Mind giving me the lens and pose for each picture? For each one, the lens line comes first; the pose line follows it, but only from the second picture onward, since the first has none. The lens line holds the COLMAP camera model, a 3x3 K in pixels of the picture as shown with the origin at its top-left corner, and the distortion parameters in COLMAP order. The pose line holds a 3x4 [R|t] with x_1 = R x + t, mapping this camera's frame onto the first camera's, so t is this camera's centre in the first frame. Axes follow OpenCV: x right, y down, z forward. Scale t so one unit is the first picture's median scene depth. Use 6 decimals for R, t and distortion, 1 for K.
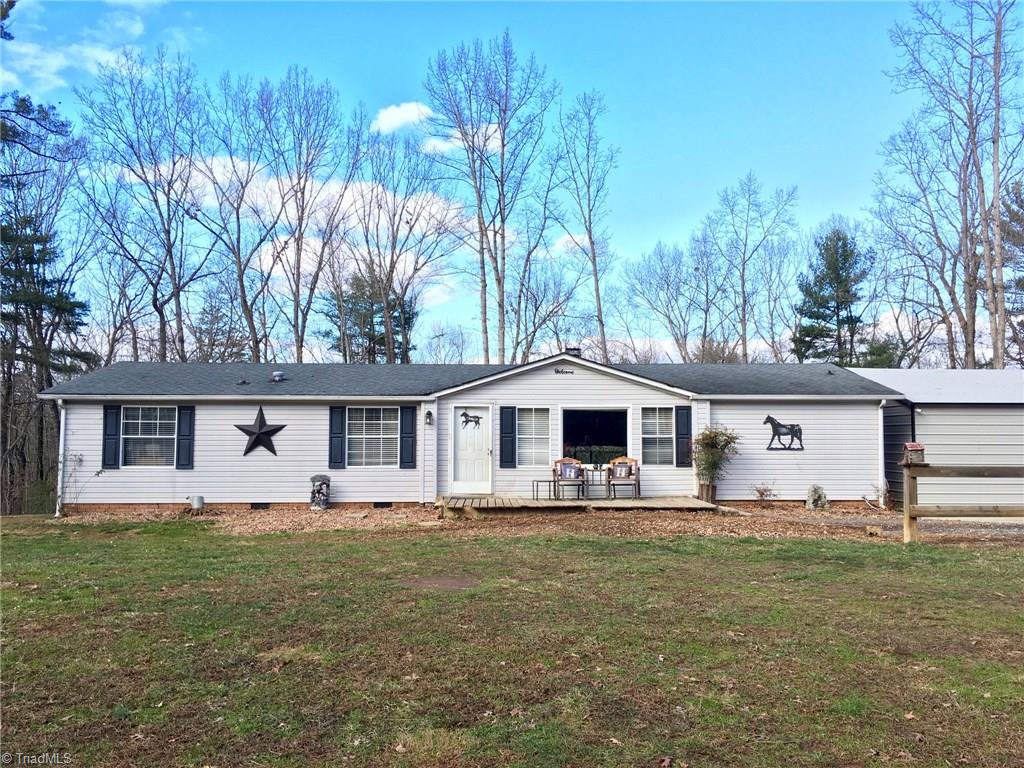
lens RADIAL K [[868.4, 0, 517.1], [0, 868.4, 386.1], [0, 0, 1]] dist [0.070940, -0.097391]
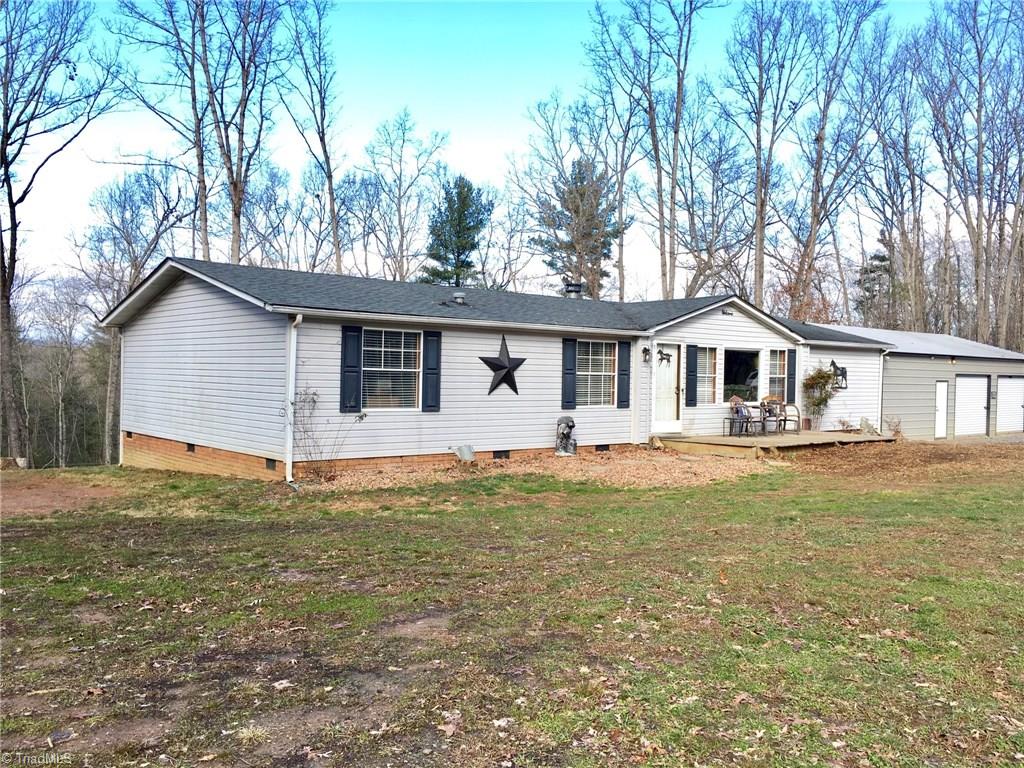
lens RADIAL K [[868.4, 0, 517.1], [0, 868.4, 386.1], [0, 0, 1]] dist [0.070940, -0.097391]
pose [[0.785969, 0.003306, 0.618257, -0.784960], [-0.051086, 0.996914, 0.059612, 0.021216], [-0.616152, -0.078437, 0.783712, 0.337473]]
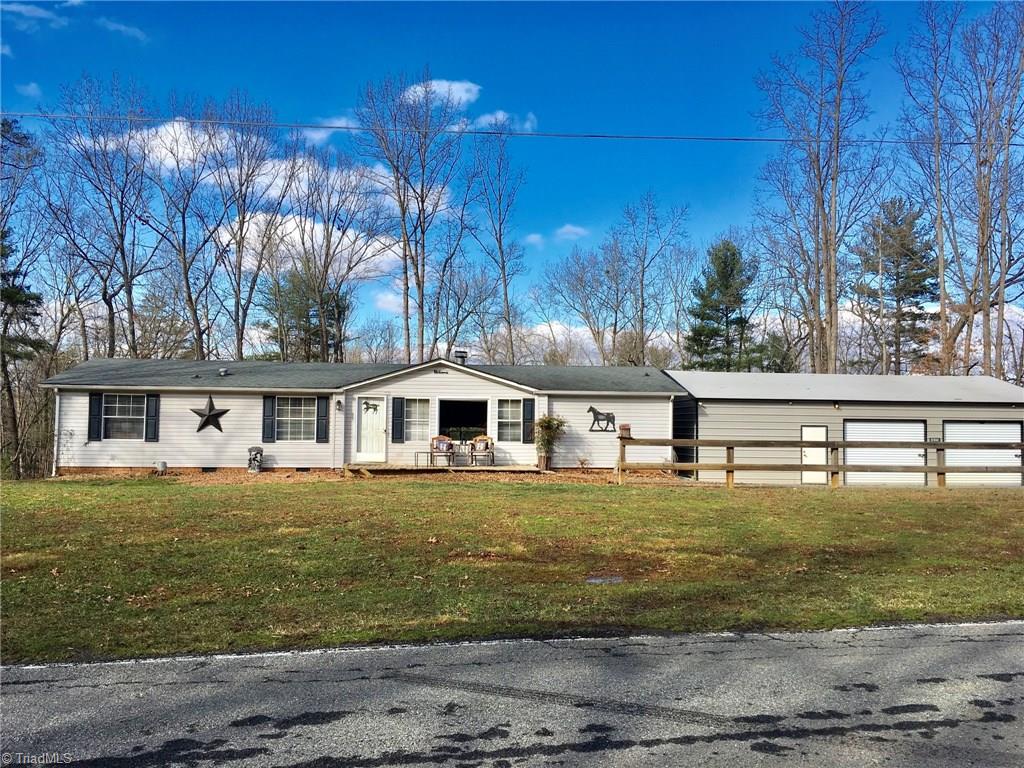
lens RADIAL K [[868.4, 0, 517.1], [0, 868.4, 386.1], [0, 0, 1]] dist [0.070940, -0.097391]
pose [[0.997874, 0.012653, 0.063928, 0.086169], [-0.013627, 0.999797, 0.014823, -0.016541], [-0.063727, -0.015663, 0.997844, -0.355069]]
